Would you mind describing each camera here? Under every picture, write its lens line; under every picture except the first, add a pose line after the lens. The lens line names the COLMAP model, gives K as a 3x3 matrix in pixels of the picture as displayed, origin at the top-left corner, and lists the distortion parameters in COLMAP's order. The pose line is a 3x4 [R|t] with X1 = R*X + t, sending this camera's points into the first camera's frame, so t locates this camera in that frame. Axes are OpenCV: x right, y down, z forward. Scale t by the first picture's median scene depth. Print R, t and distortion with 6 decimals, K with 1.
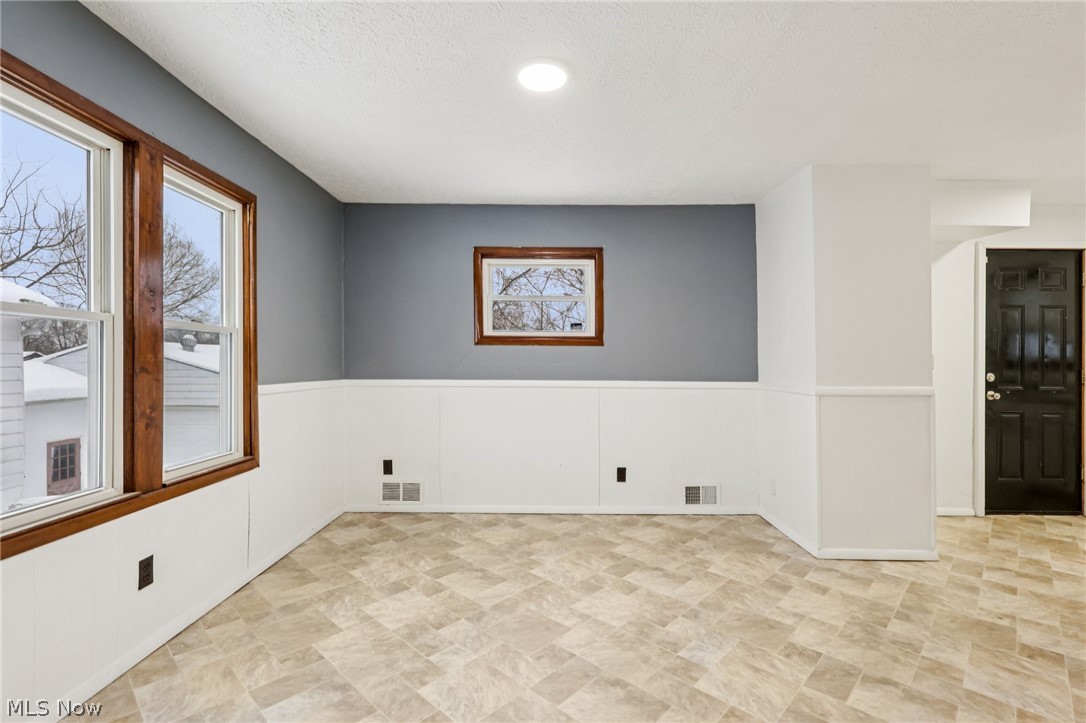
lens RADIAL K [[507.9, 0, 540.8], [0, 507.9, 351.9], [0, 0, 1]] dist [-0.007432, 0.001174]
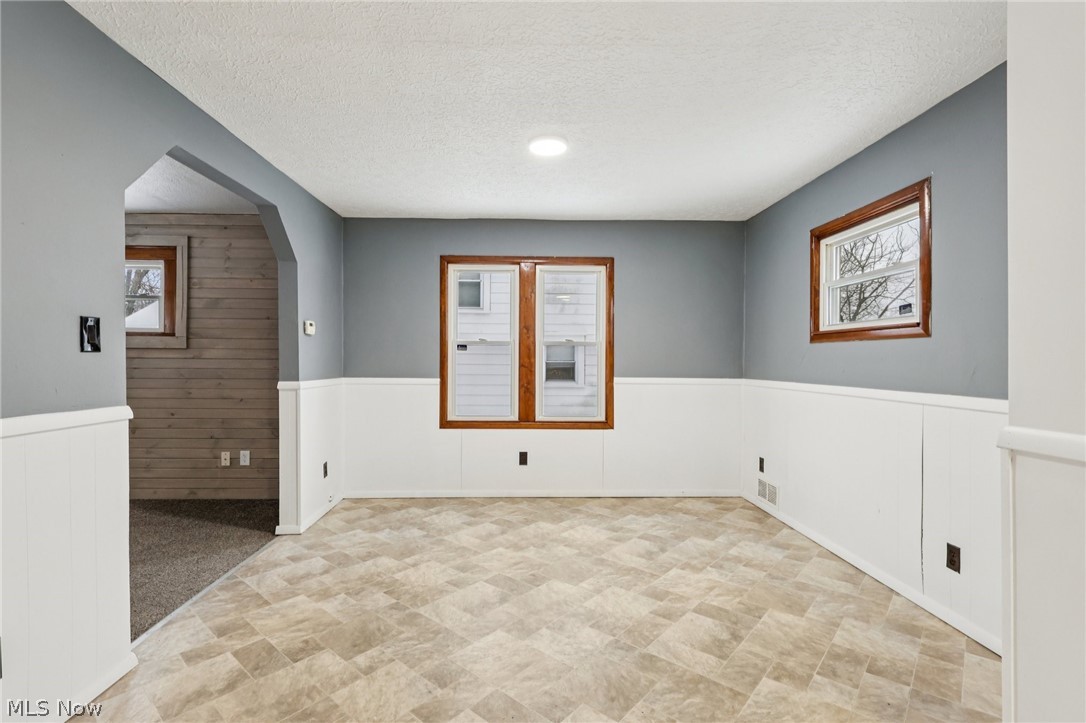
lens RADIAL K [[504.8, 0, 540.9], [0, 504.8, 363.6], [0, 0, 1]] dist [-0.001474, -0.000305]
pose [[0.042699, -0.000247, -0.999088, 0.856867], [0.011501, 0.999934, 0.000244, 0.017779], [0.999022, -0.011501, 0.042699, 0.610915]]
